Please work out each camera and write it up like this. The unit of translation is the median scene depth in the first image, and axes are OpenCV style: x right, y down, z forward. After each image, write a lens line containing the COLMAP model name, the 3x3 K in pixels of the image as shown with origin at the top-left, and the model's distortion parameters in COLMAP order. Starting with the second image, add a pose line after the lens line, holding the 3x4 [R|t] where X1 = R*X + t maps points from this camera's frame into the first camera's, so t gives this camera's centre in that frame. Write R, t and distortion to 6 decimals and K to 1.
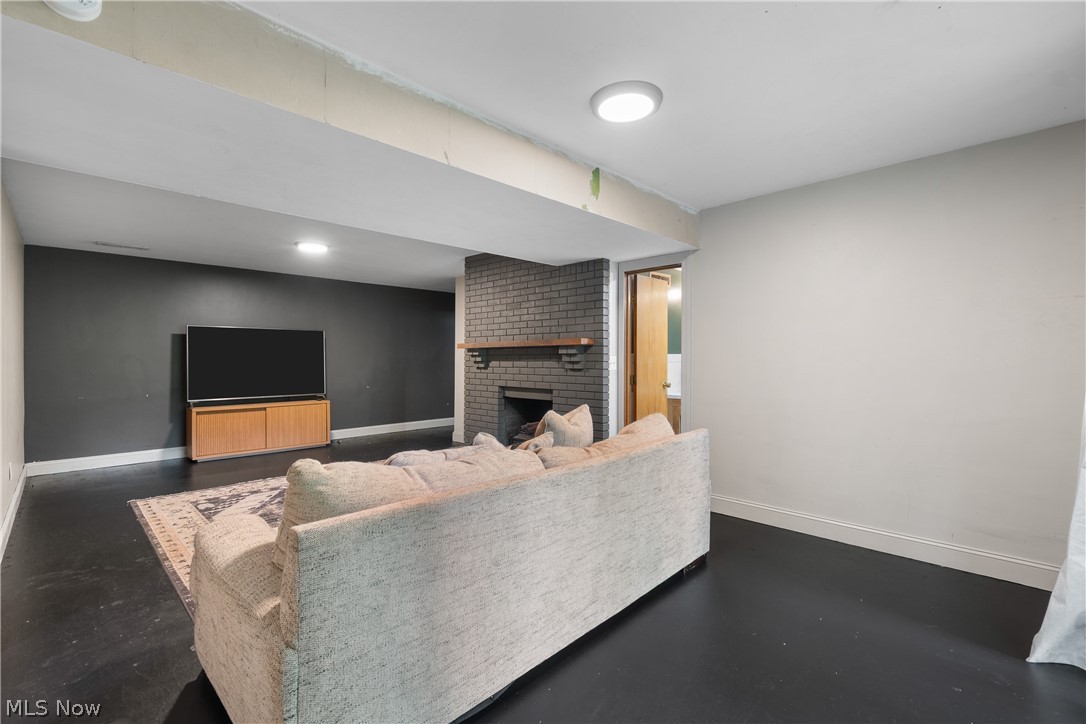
lens RADIAL K [[479.0, 0, 543.0], [0, 479.0, 362.0], [0, 0, 1]] dist [0.000796, -0.000849]
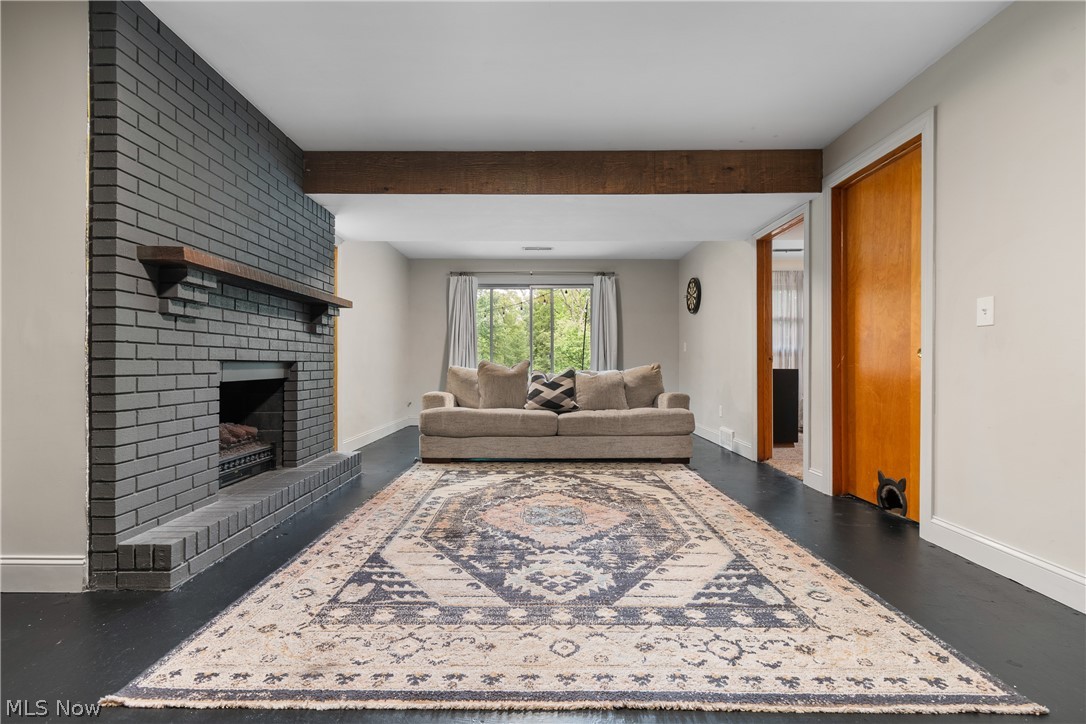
lens RADIAL K [[480.9, 0, 539.5], [0, 480.9, 369.0], [0, 0, 1]] dist [-0.000371, -0.000798]
pose [[-0.696770, -0.008222, 0.717247, -0.691011], [0.004830, 0.999858, 0.016155, 0.055115], [-0.717278, 0.014721, -0.696631, 1.159493]]
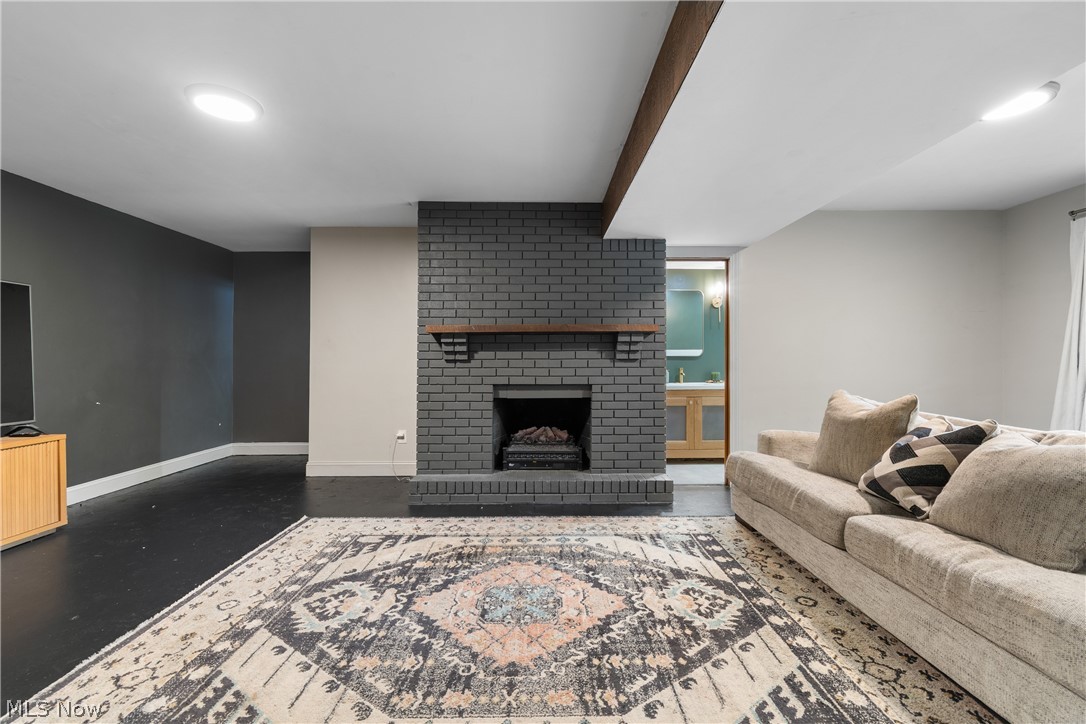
lens RADIAL K [[479.0, 0, 543.0], [0, 479.0, 362.0], [0, 0, 1]] dist [0.000796, -0.000849]
pose [[0.708522, -0.004630, 0.705674, -0.591573], [0.007680, 0.999970, -0.001150, 0.017183], [-0.705647, 0.006234, 0.708536, 0.435864]]
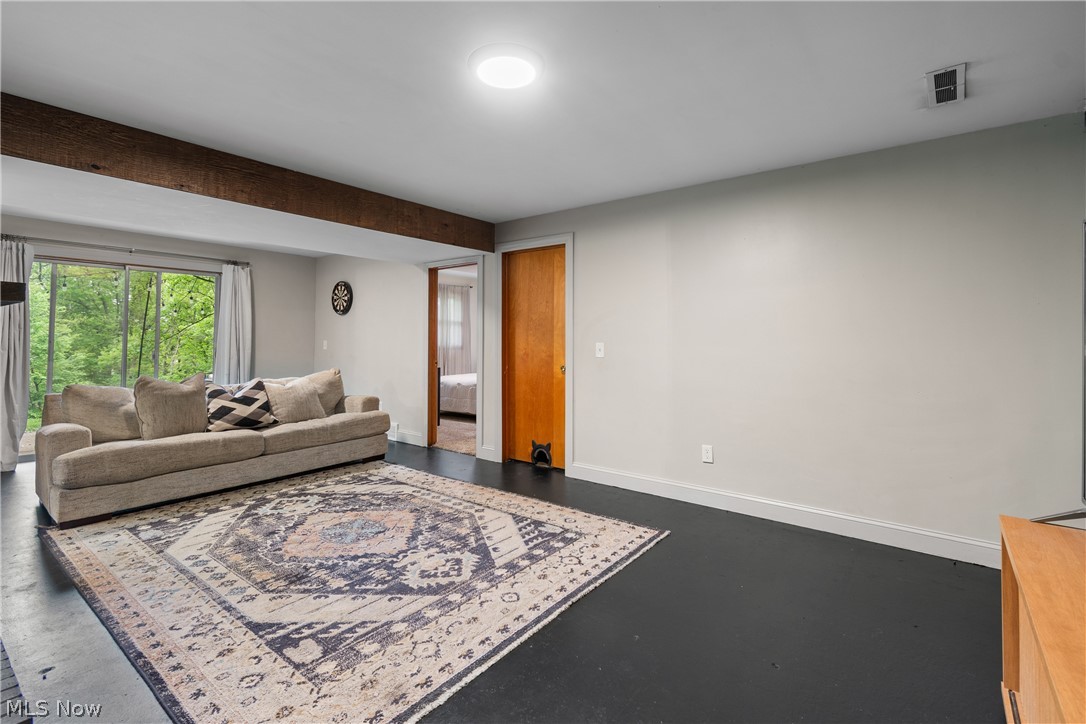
lens RADIAL K [[496.3, 0, 543.9], [0, 496.3, 325.9], [0, 0, 1]] dist [0.002817, -0.000259]
pose [[-0.992679, -0.007006, -0.120579, -0.462144], [-0.004817, 0.999818, -0.018439, -0.012684], [0.120686, -0.017723, -0.992533, 1.413116]]
